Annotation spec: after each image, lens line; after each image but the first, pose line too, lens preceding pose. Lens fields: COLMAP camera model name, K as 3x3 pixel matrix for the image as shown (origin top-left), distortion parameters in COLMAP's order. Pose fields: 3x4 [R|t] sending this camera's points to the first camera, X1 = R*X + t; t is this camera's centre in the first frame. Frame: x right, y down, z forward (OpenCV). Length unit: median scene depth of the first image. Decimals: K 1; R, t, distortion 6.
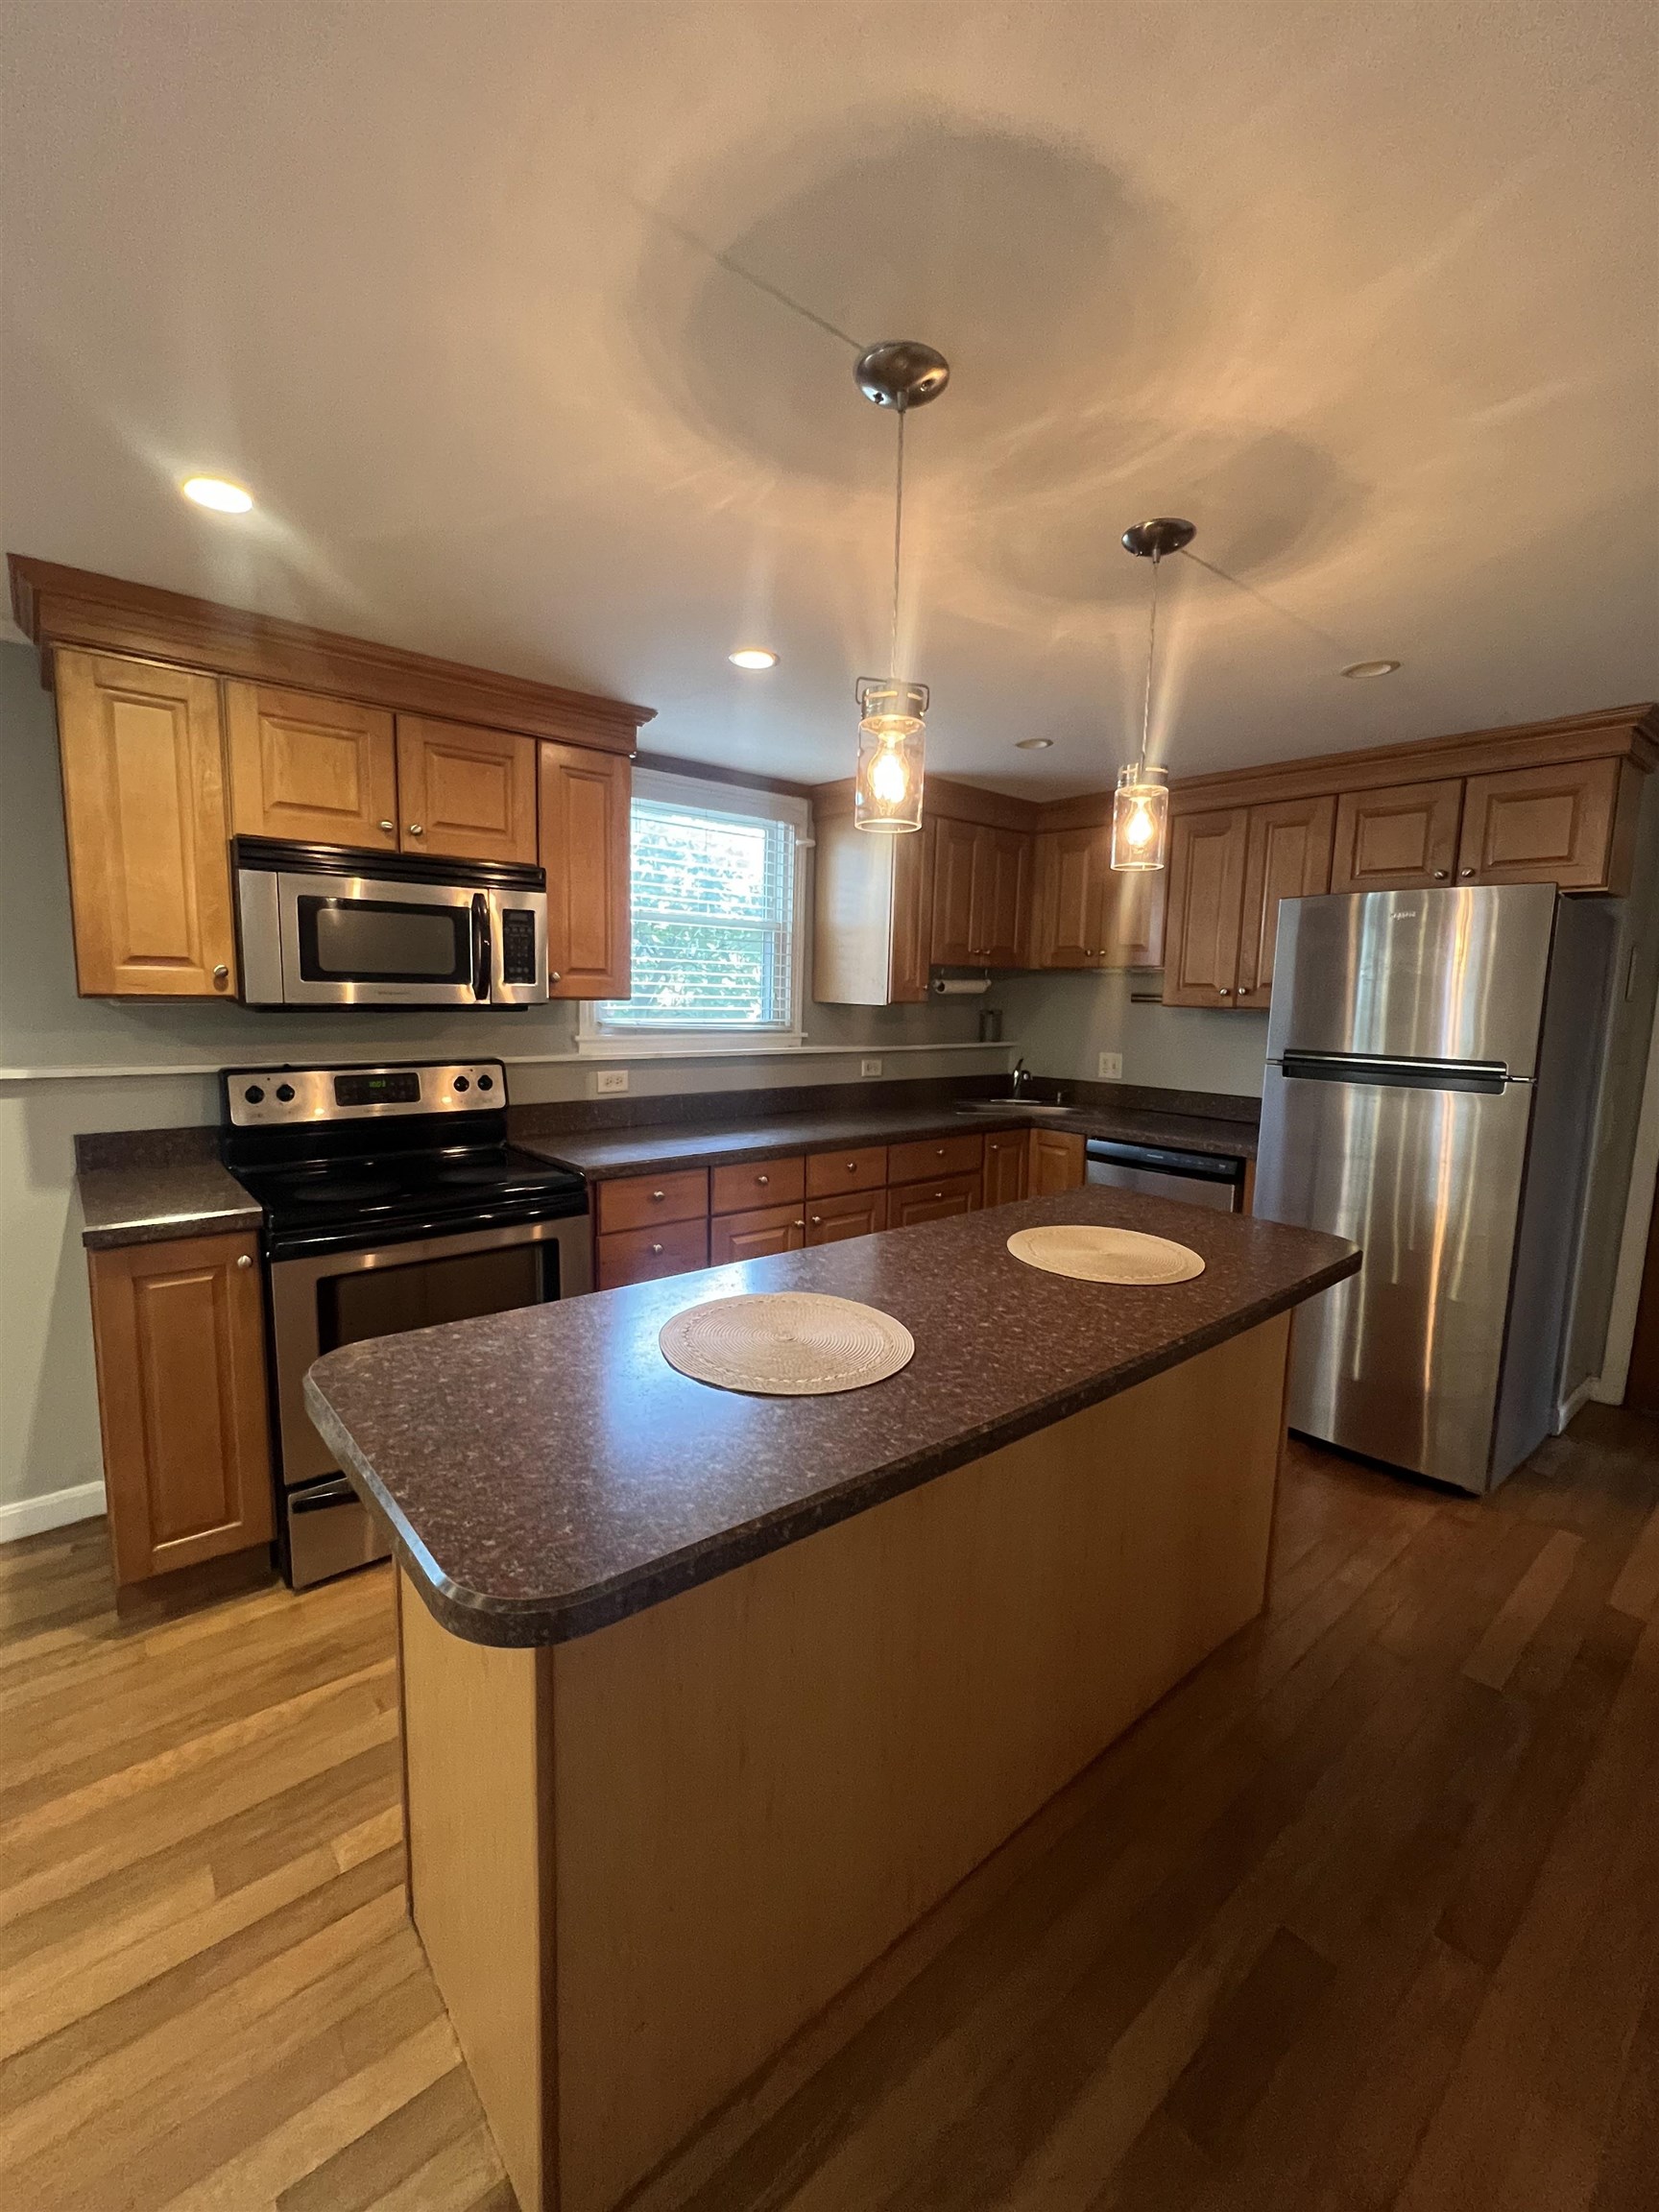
lens RADIAL K [[916.1, 0, 833.0], [0, 916.1, 1105.6], [0, 0, 1]] dist [0.000284, 0.000004]
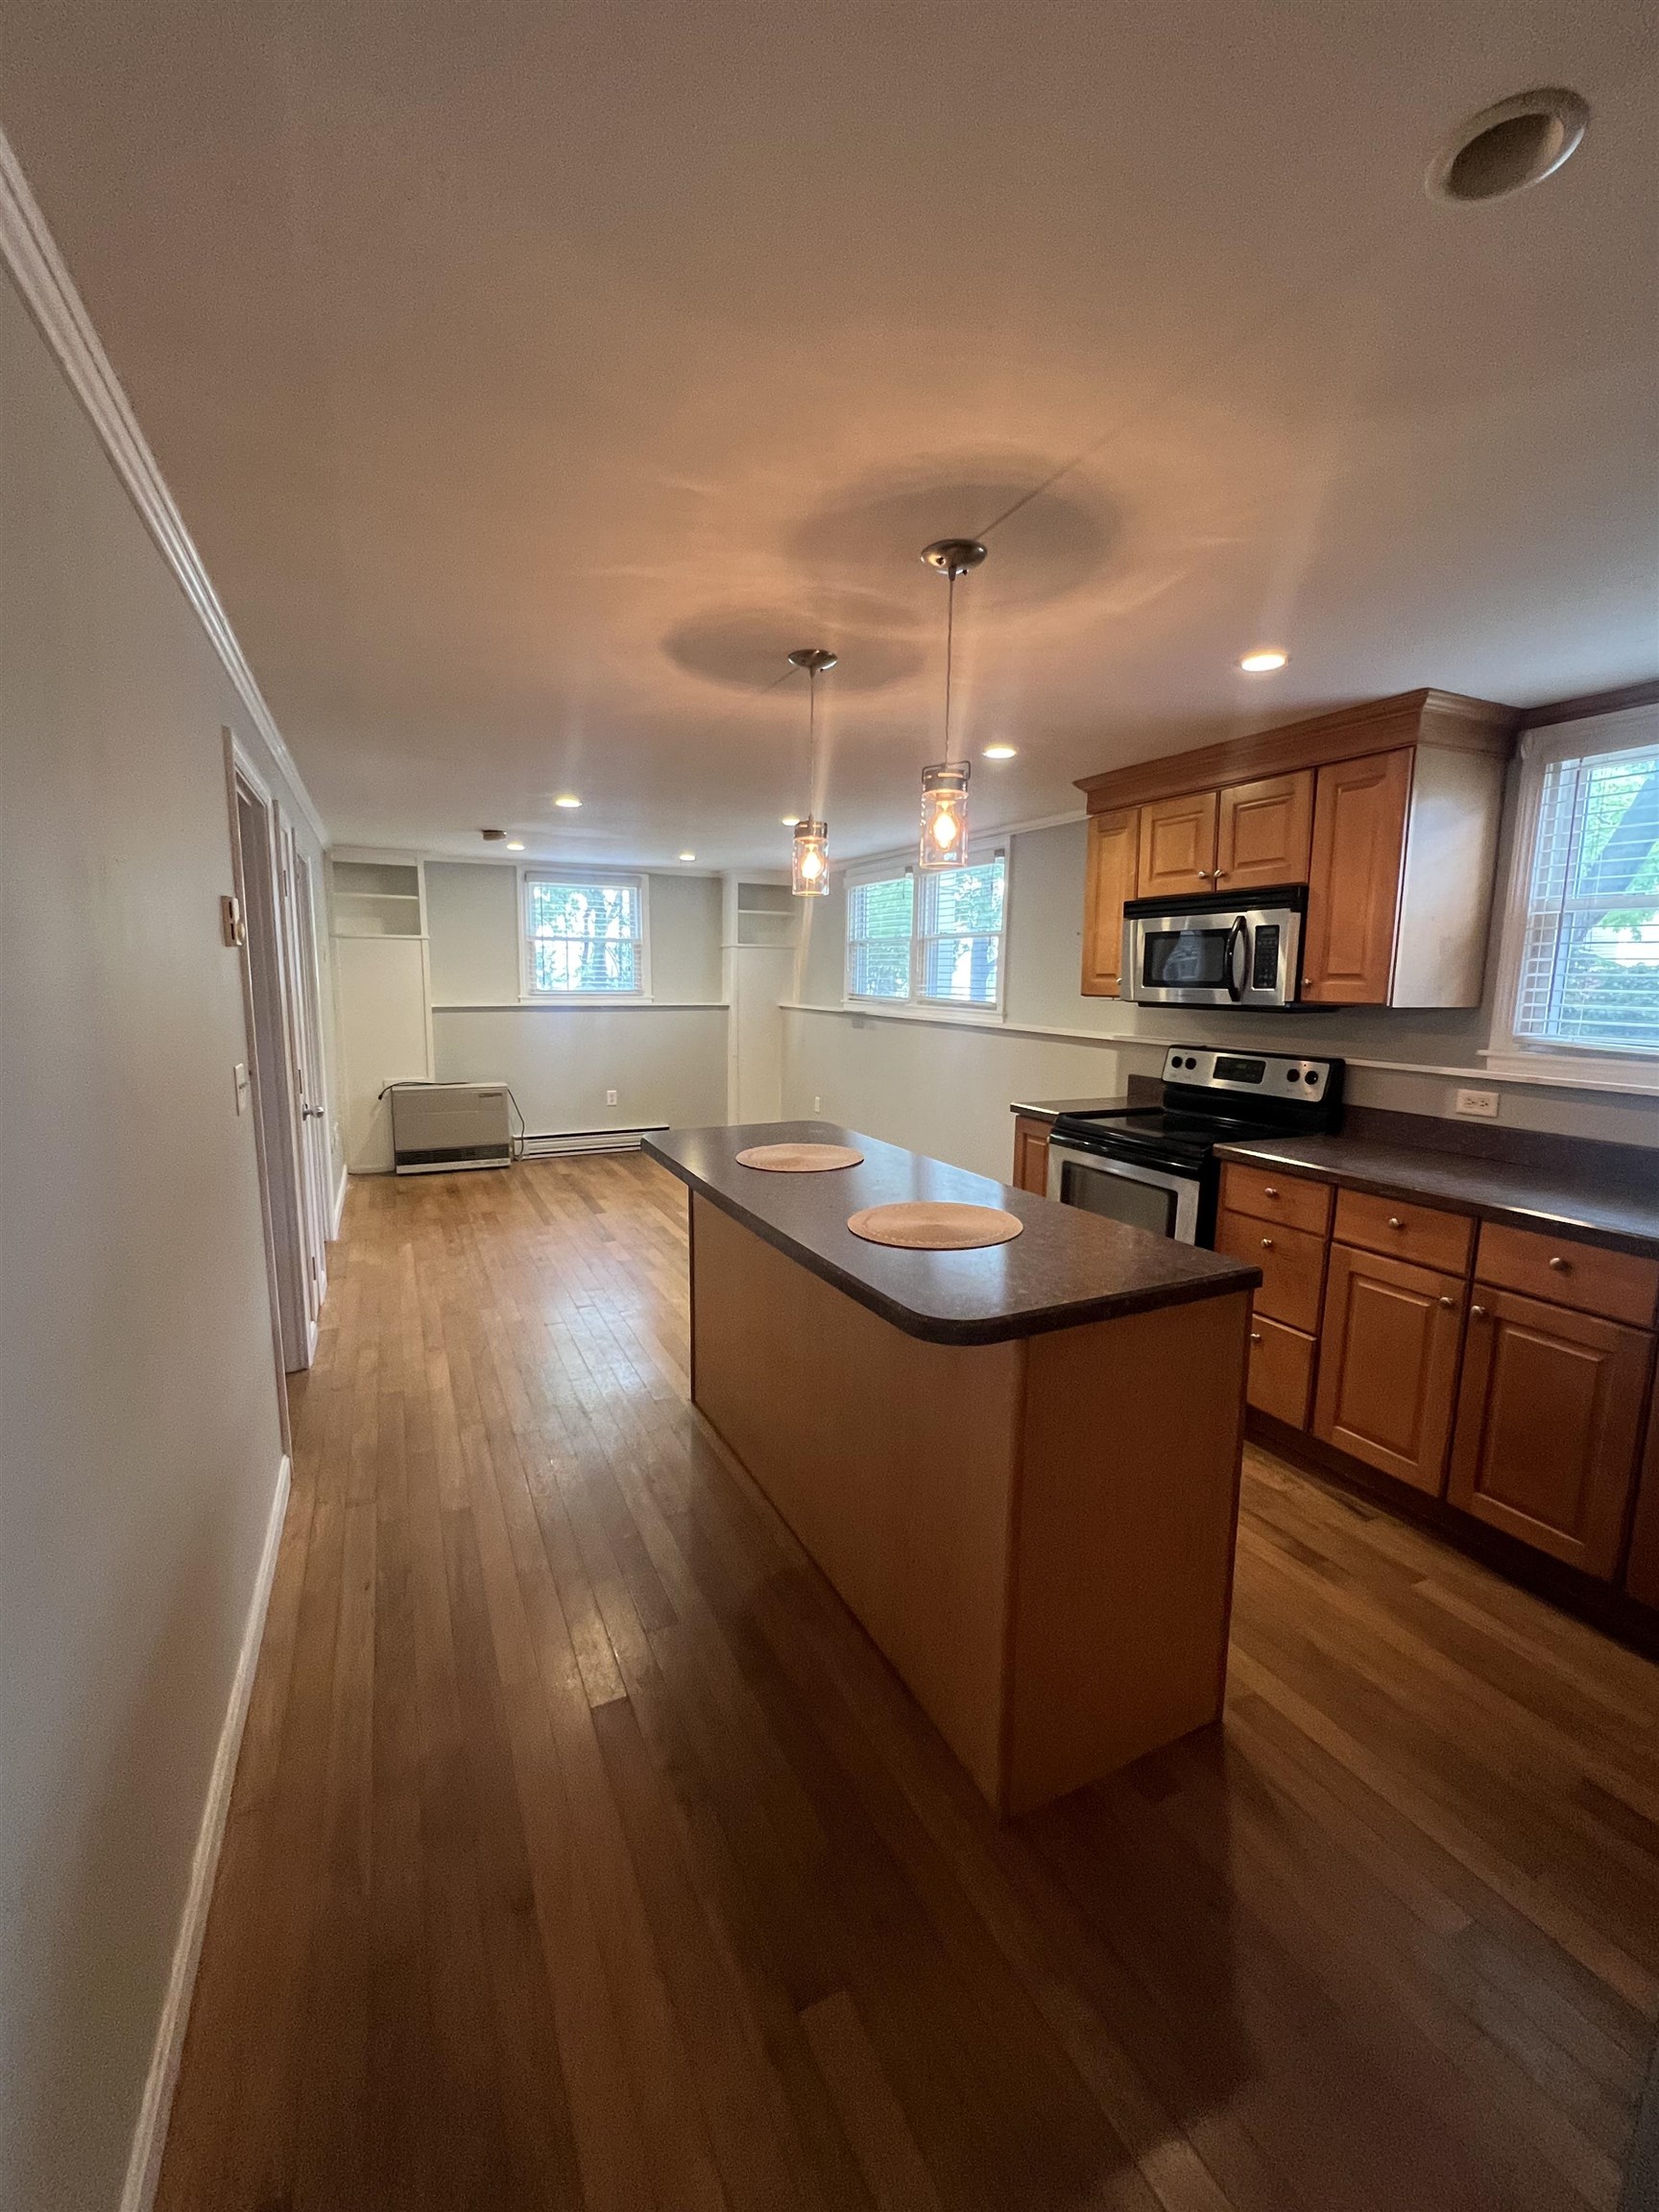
lens RADIAL K [[916.1, 0, 832.6], [0, 916.1, 1104.5], [0, 0, 1]] dist [0.000284, 0.000004]
pose [[-0.248362, 0.108310, -0.962593, 0.971733], [-0.144180, 0.978526, 0.147303, -0.084070], [0.957877, 0.175371, -0.227412, 0.794023]]
